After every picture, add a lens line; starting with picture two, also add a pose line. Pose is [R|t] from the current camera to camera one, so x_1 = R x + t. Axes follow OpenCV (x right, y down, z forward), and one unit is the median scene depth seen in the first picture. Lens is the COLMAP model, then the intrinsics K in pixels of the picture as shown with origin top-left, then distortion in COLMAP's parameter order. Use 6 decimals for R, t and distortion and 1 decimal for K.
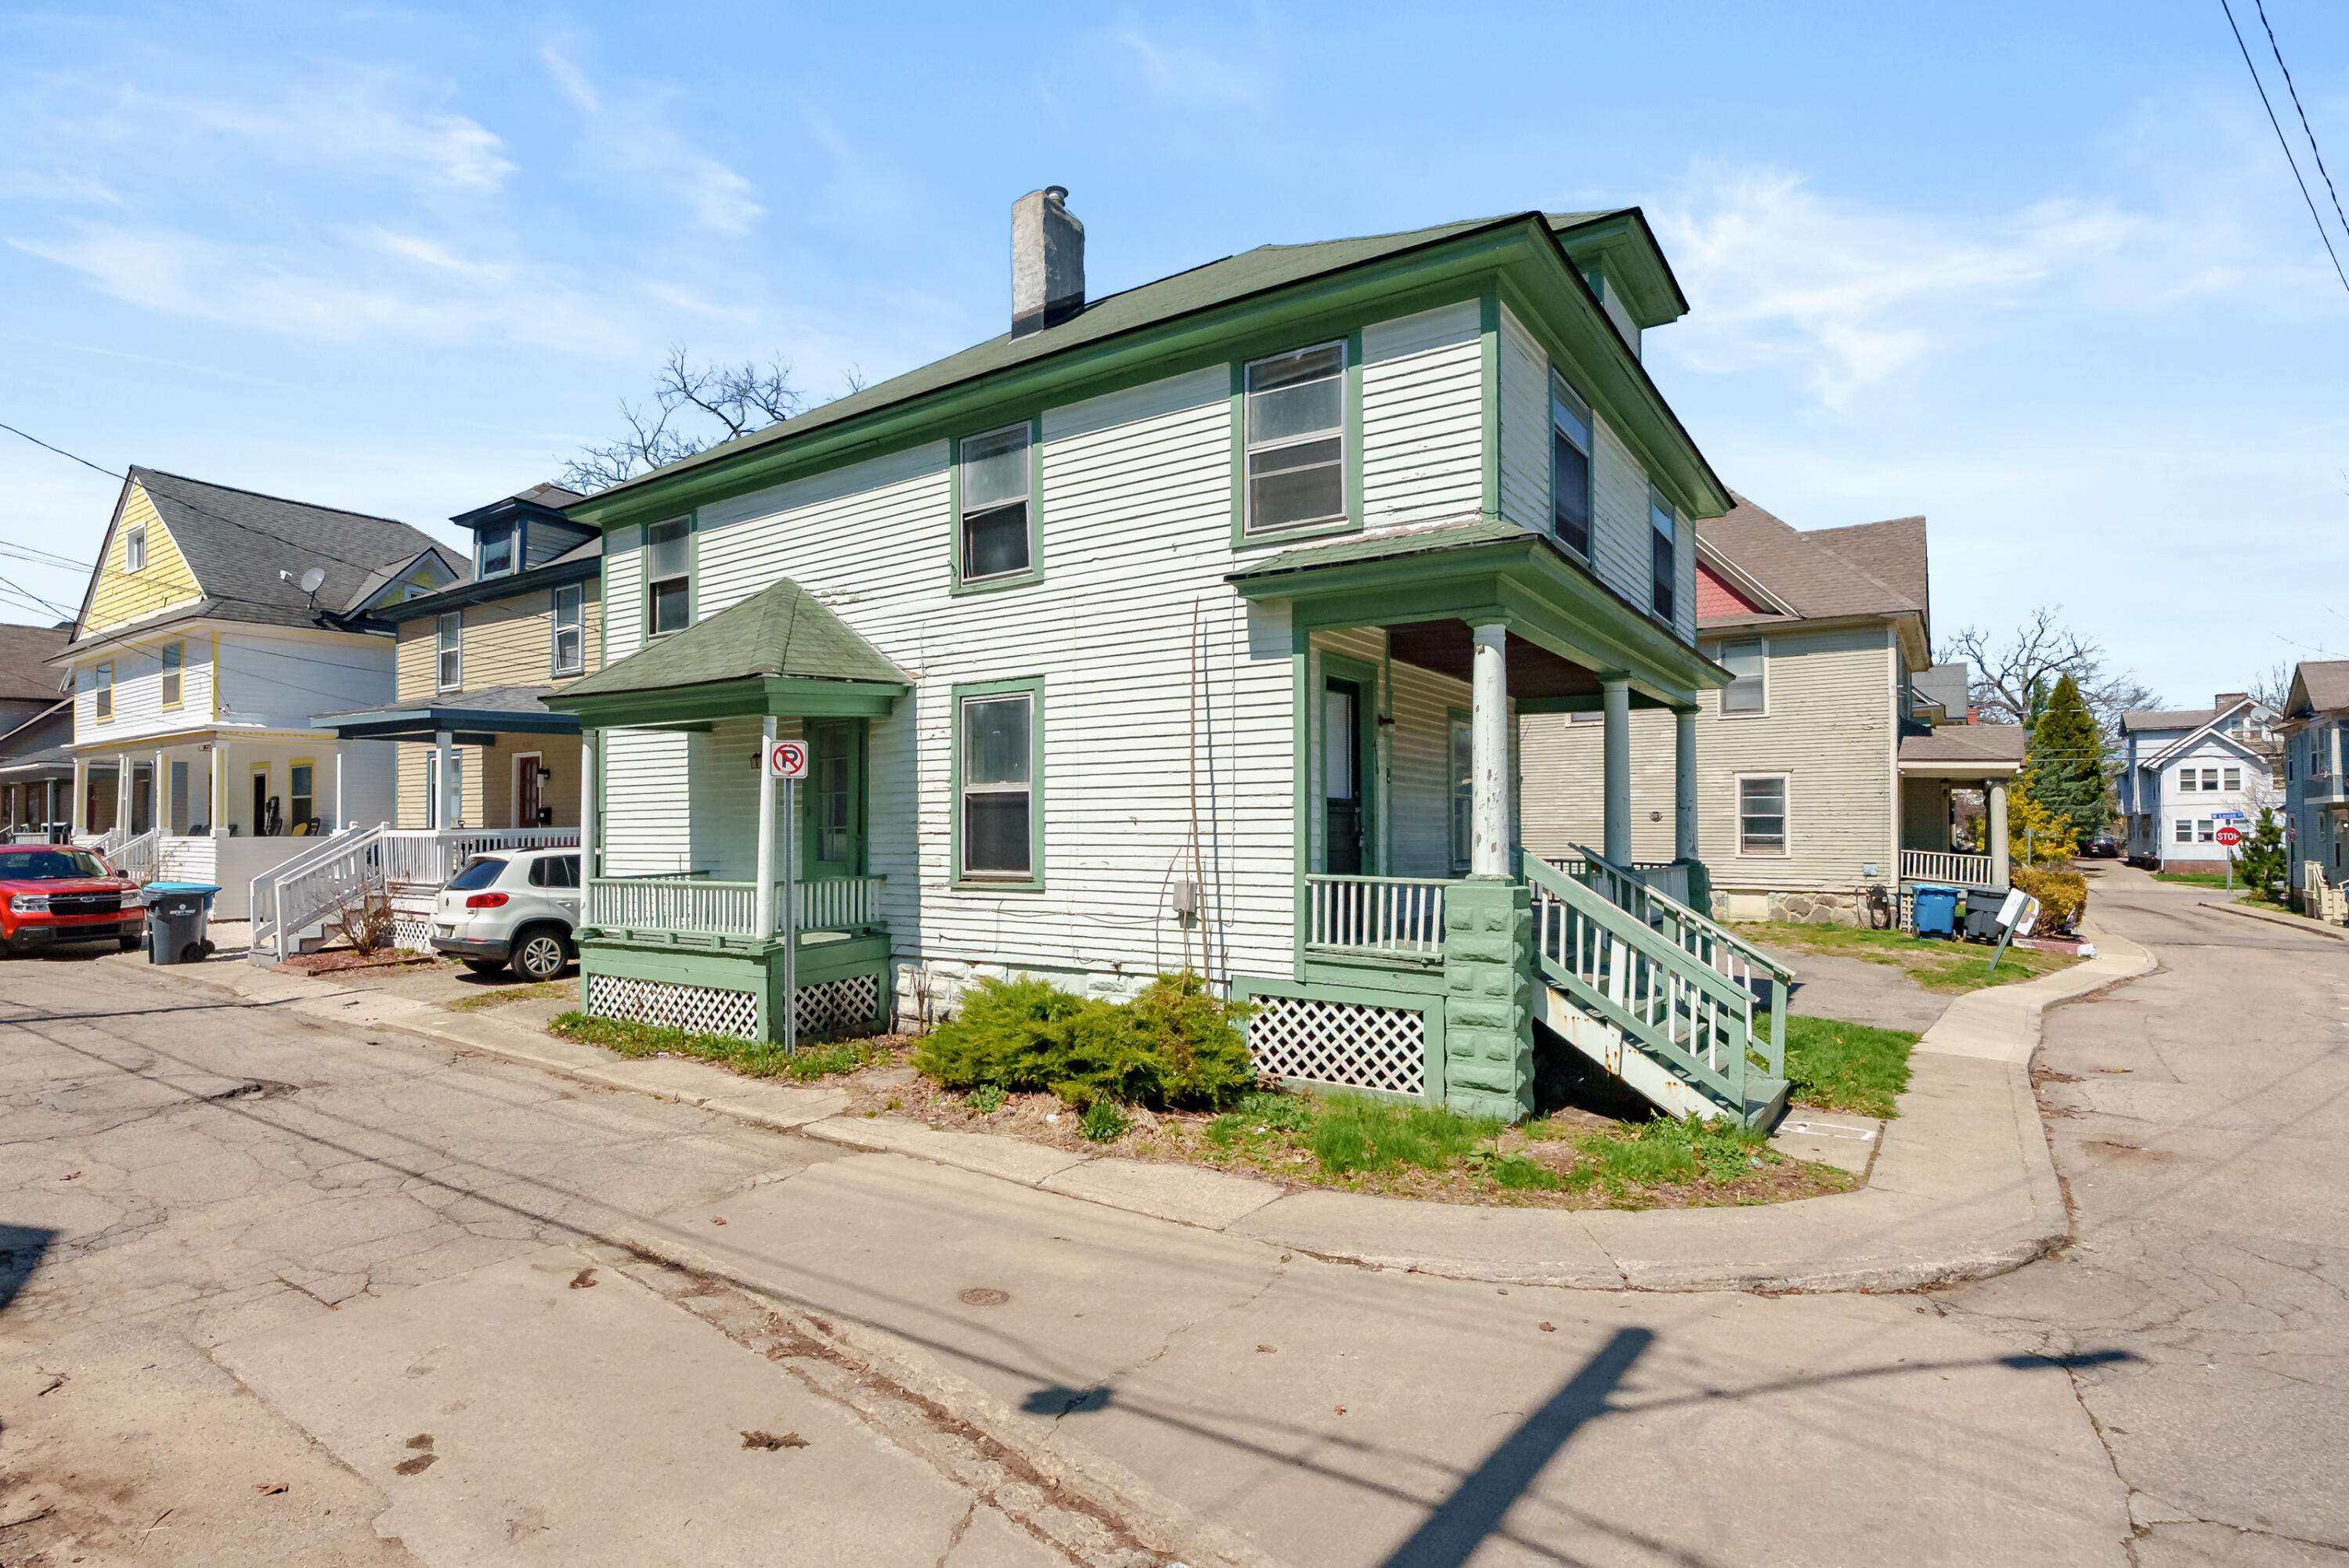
lens RADIAL K [[1173.5, 0, 1098.9], [0, 1173.5, 830.8], [0, 0, 1]] dist [-0.008393, 0.003739]
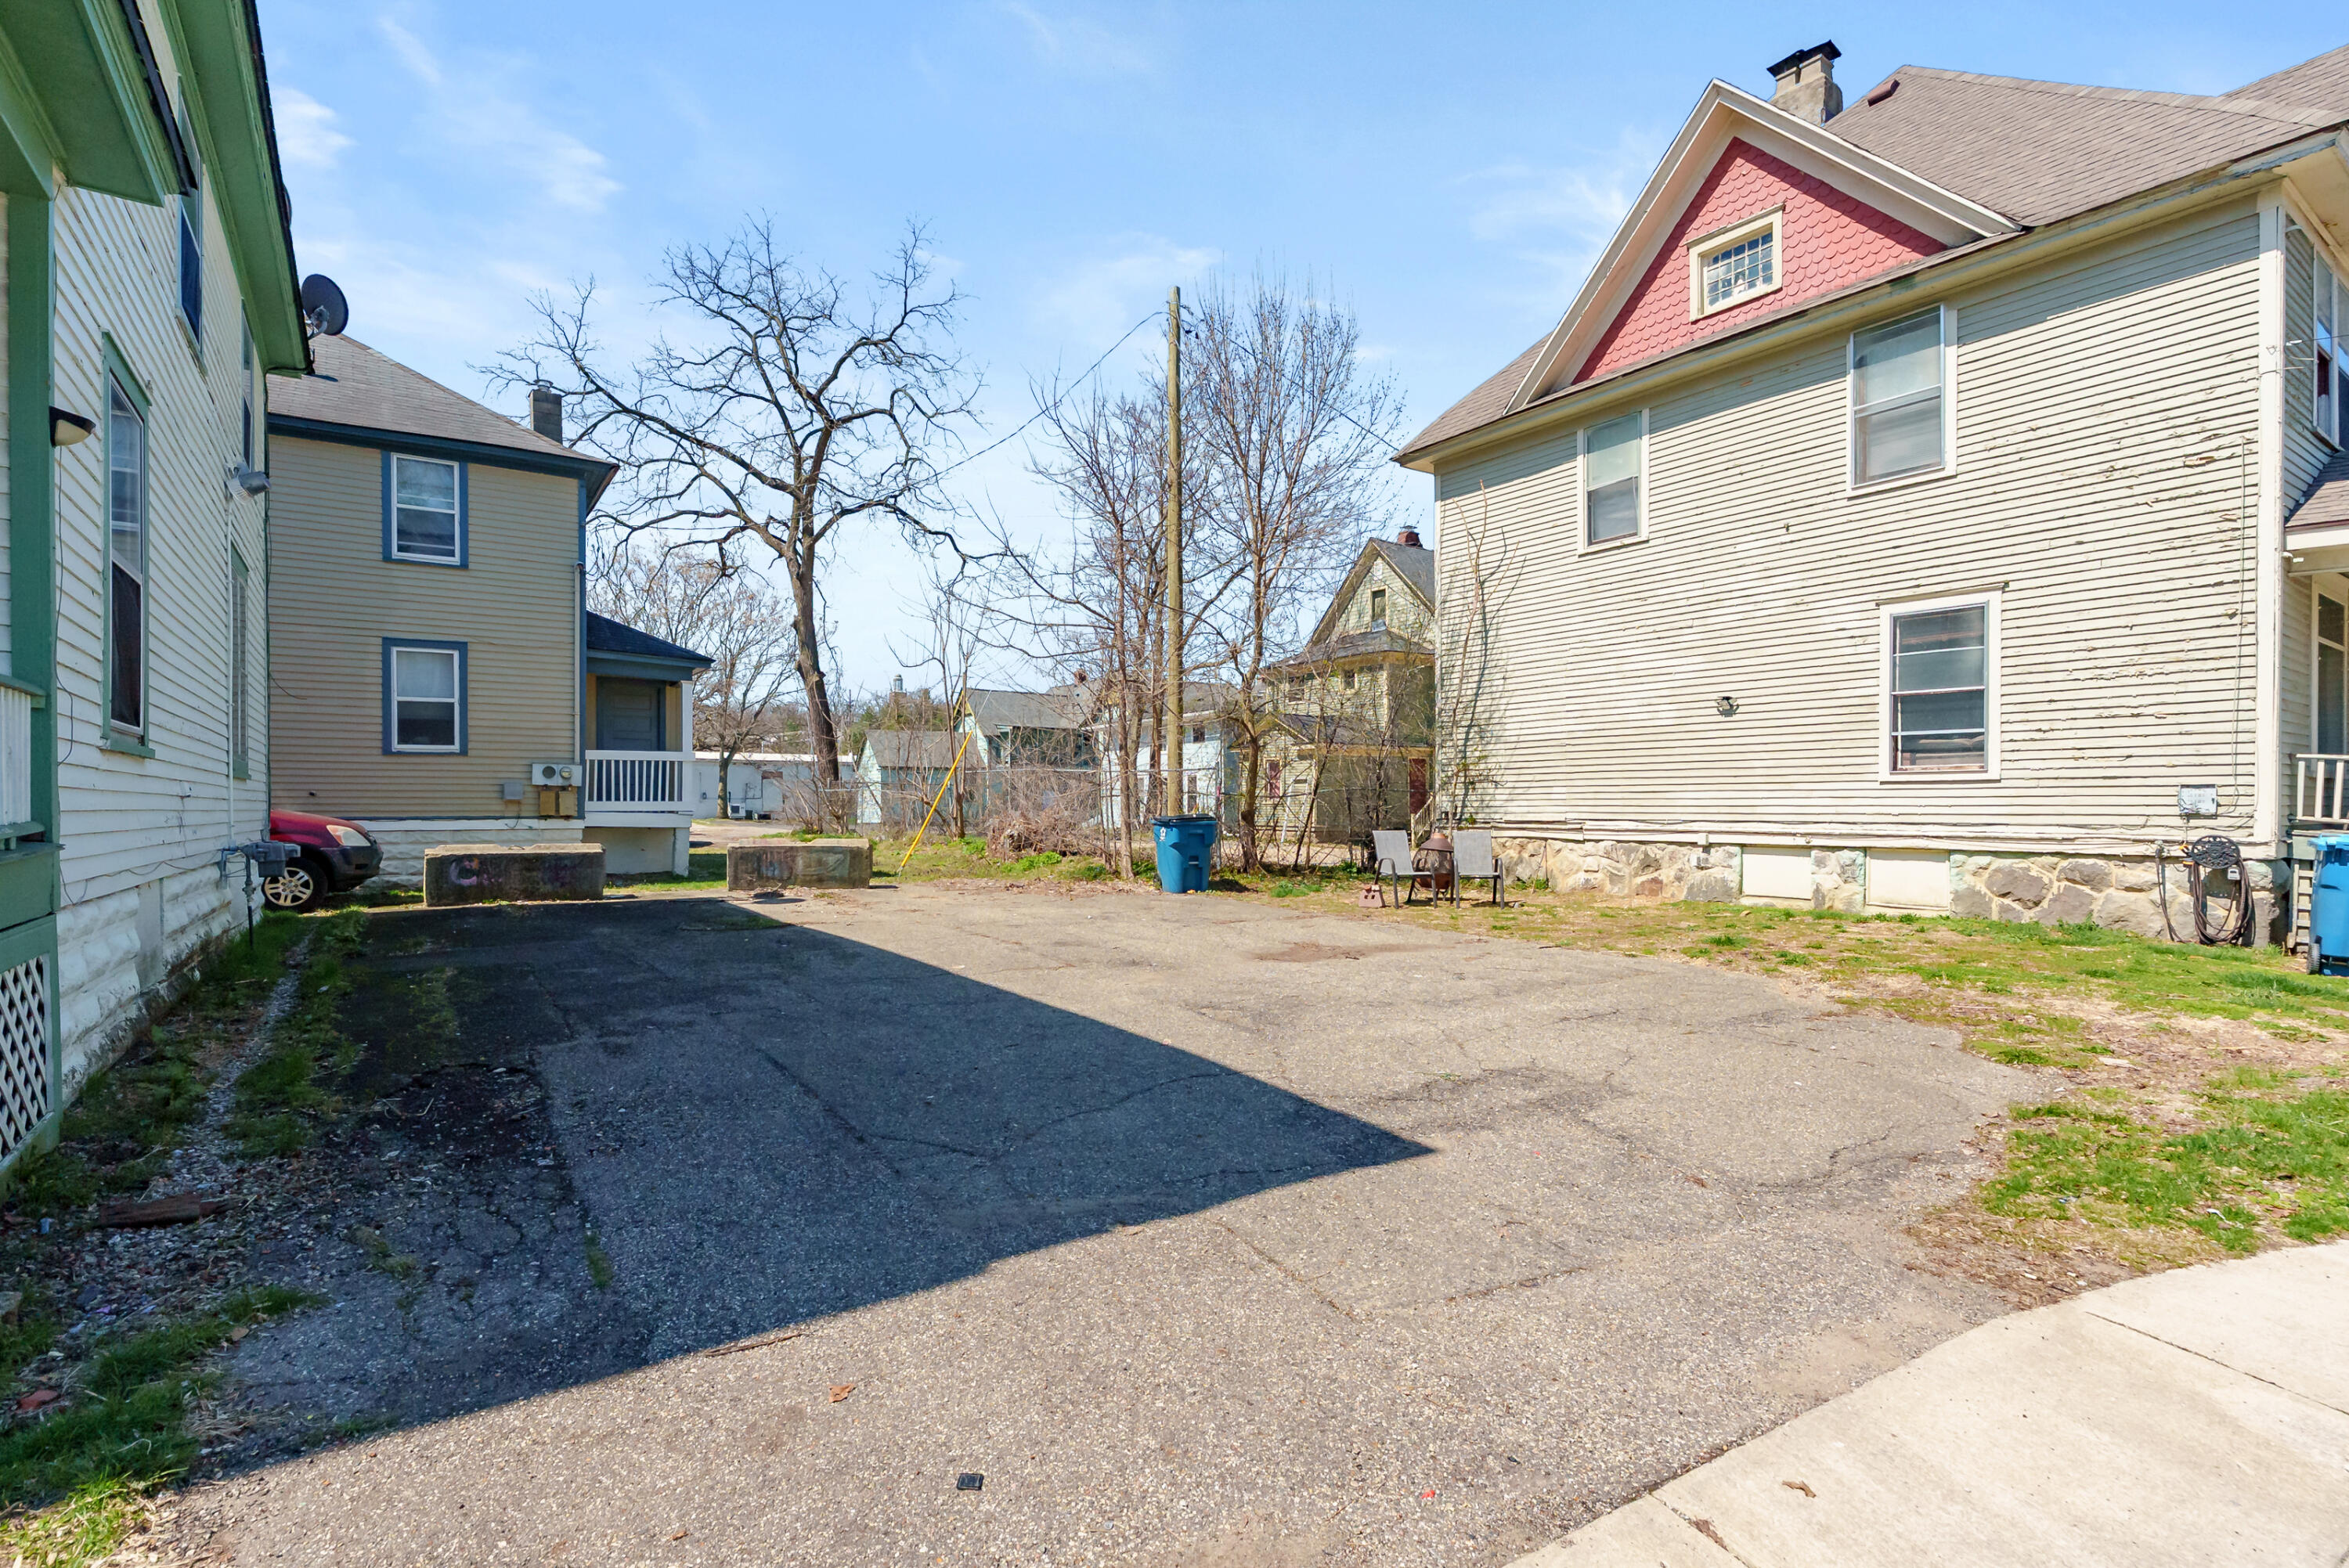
lens RADIAL K [[1078.5, 0, 1159.3], [0, 1078.5, 827.1], [0, 0, 1]] dist [-0.009236, 0.003976]
pose [[0.942514, 0.003684, -0.334147, 0.790533], [0.003529, 0.999774, 0.020977, 0.059996], [0.334149, -0.020950, 0.942287, 0.929818]]
